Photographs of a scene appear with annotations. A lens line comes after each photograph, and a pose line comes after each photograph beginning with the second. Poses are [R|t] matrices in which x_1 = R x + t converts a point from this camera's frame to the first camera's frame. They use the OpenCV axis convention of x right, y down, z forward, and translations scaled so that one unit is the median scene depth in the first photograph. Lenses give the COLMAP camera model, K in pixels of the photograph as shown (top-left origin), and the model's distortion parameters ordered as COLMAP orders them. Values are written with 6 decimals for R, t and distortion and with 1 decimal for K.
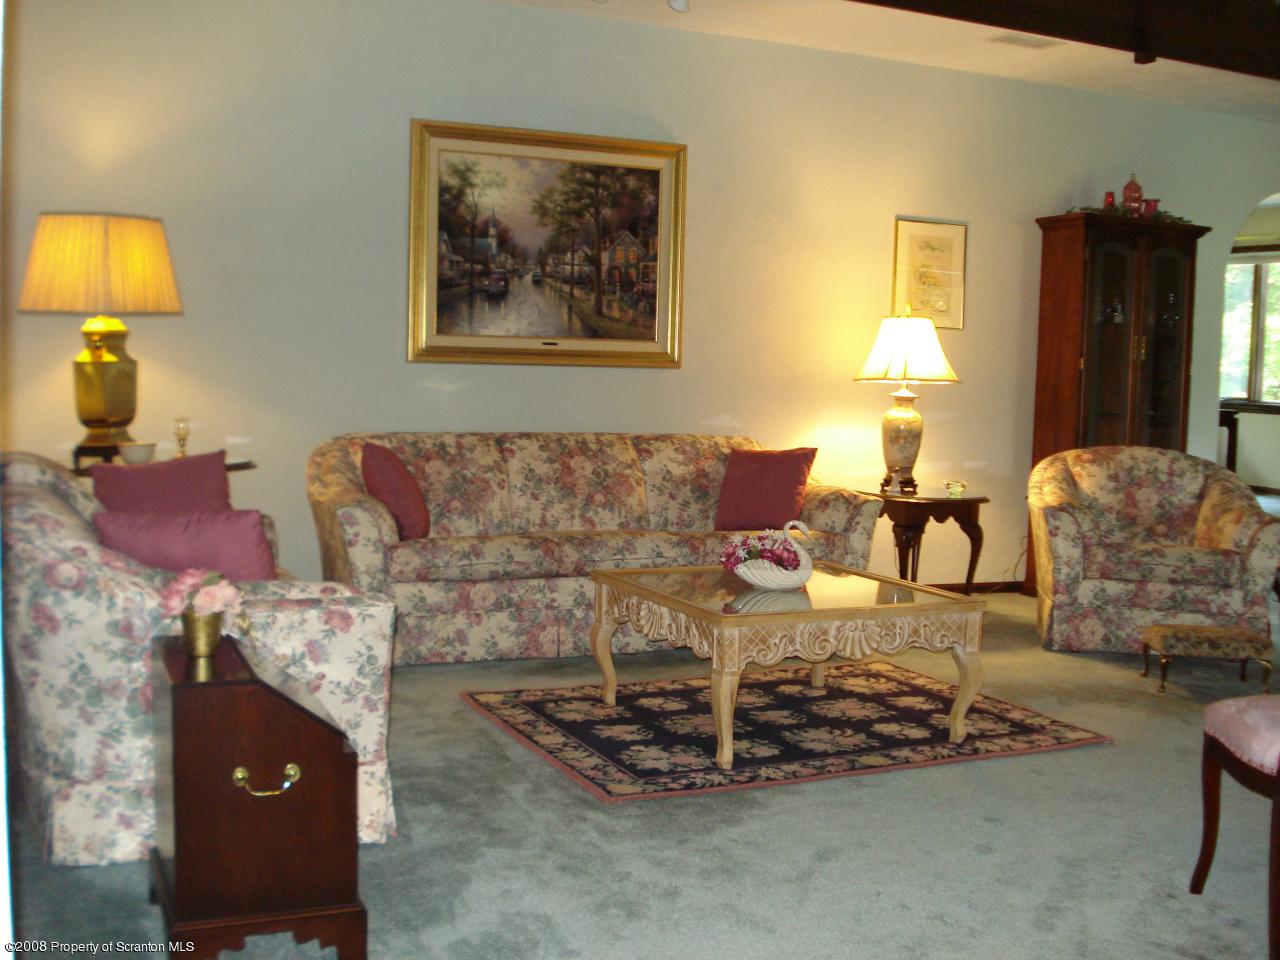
lens RADIAL K [[1465.9, 0, 648.3], [0, 1465.9, 482.4], [0, 0, 1]] dist [-0.093985, 0.000000]
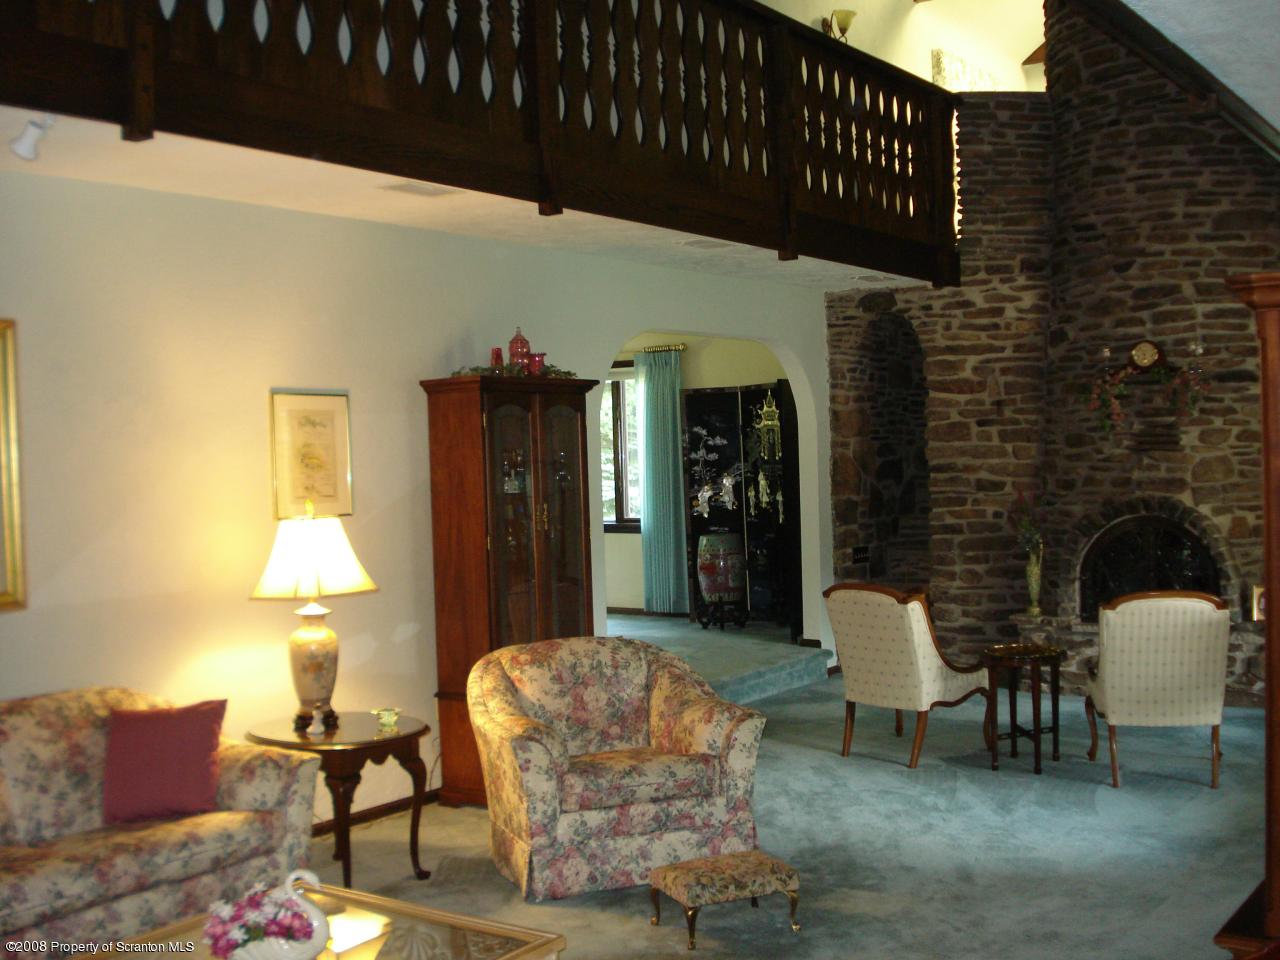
lens RADIAL K [[1465.9, 0, 641.9], [0, 1465.9, 477.9], [0, 0, 1]] dist [-0.093985, 0.000000]
pose [[0.868014, -0.069920, 0.491592, -0.065715], [0.100944, 0.994210, -0.036829, -0.088522], [-0.486171, 0.081591, 0.870046, 0.191134]]
